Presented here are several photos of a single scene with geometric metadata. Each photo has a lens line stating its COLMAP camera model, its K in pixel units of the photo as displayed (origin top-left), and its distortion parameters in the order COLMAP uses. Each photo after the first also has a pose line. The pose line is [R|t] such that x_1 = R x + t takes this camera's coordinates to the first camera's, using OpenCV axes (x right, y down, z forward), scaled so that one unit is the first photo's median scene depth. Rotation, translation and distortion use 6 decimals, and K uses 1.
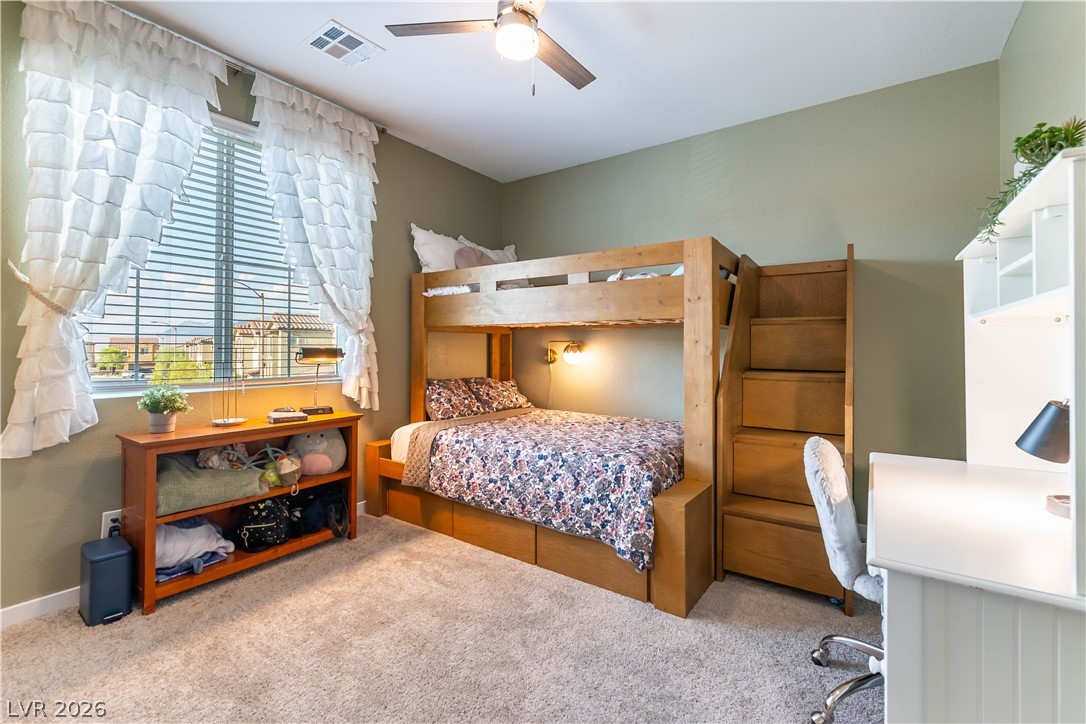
lens RADIAL K [[474.9, 0, 561.2], [0, 474.9, 347.3], [0, 0, 1]] dist [0.011379, -0.002992]
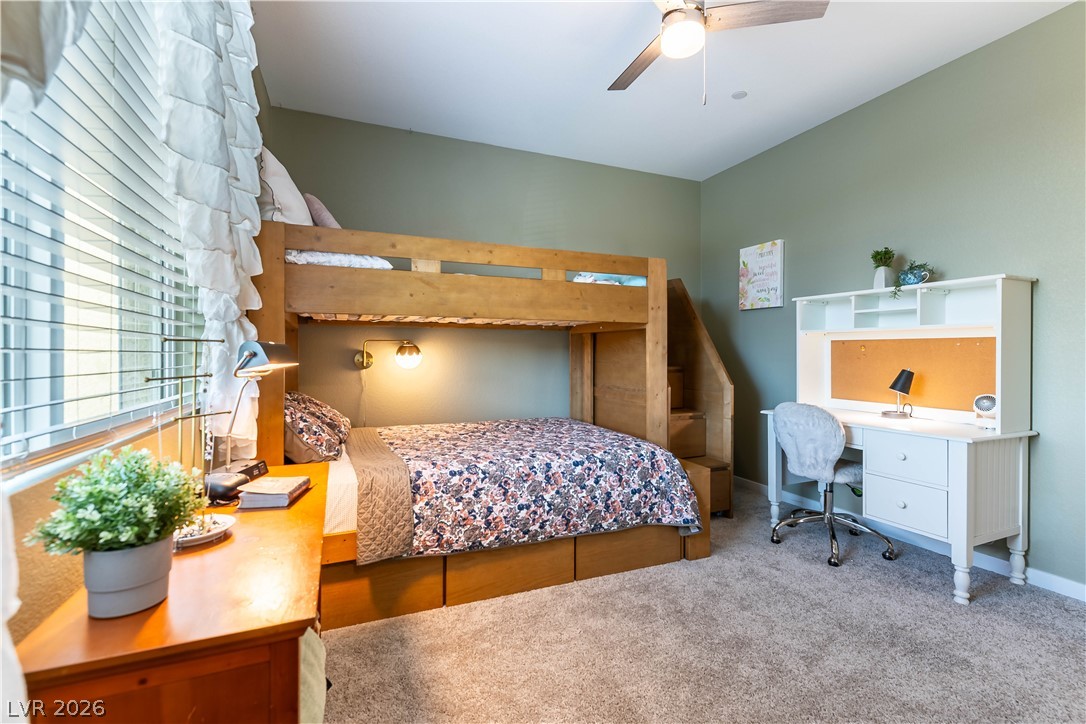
lens RADIAL K [[474.9, 0, 545.4], [0, 474.9, 354.8], [0, 0, 1]] dist [0.011379, -0.002992]
pose [[0.547031, -0.008251, 0.837071, -0.840124], [-0.000278, 0.999950, 0.010038, 0.007265], [-0.837112, -0.005724, 0.547001, 0.530463]]
